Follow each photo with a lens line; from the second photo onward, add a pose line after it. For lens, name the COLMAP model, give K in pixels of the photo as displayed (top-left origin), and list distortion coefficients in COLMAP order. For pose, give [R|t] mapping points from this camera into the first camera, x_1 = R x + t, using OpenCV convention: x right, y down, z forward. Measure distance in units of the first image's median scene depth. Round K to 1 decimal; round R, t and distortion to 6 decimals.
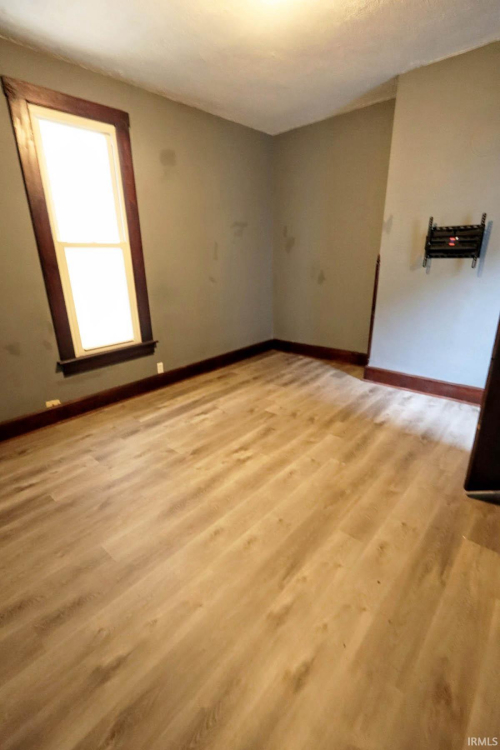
lens RADIAL K [[345.8, 0, 250.0], [0, 345.8, 375.0], [0, 0, 1]] dist [-0.002171, 0.001260]
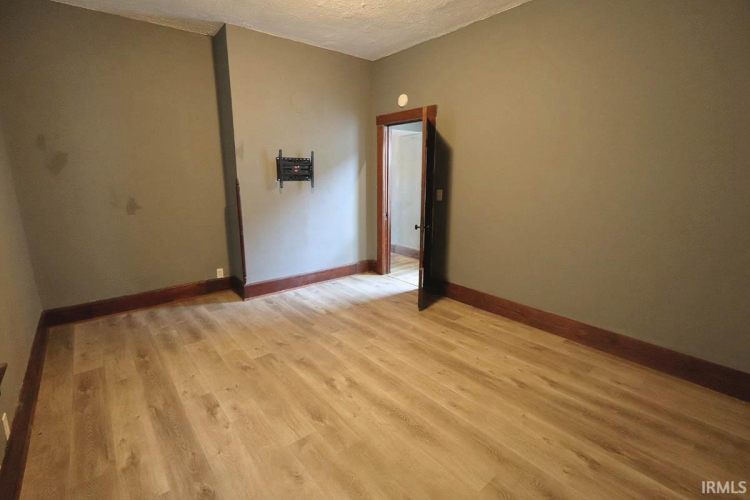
lens RADIAL K [[345.8, 0, 375.0], [0, 345.8, 250.0], [0, 0, 1]] dist [-0.002171, 0.001260]
pose [[0.150003, -0.190048, 0.970248, -0.725522], [0.323671, 0.936713, 0.133439, -0.171802], [-0.934204, 0.294024, 0.202023, 0.533990]]
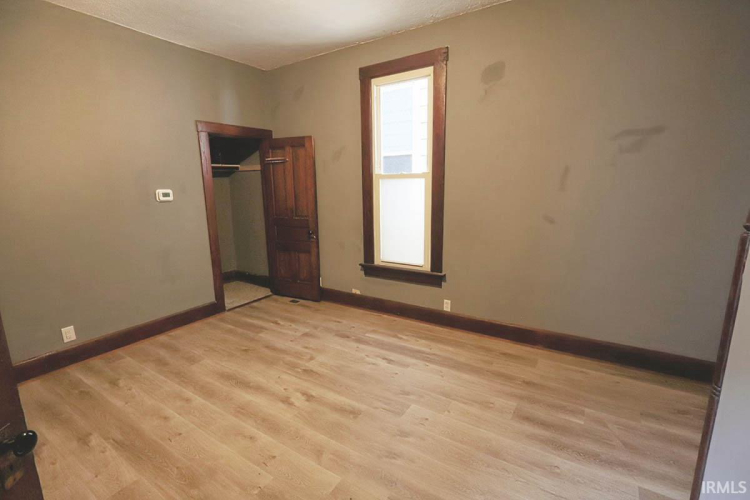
lens RADIAL K [[345.8, 0, 375.0], [0, 345.8, 250.0], [0, 0, 1]] dist [-0.002171, 0.001260]
pose [[0.143657, 0.208974, -0.967312, 0.704982], [-0.310442, 0.937628, 0.156457, -0.303375], [0.939675, 0.277818, 0.199571, 0.772960]]
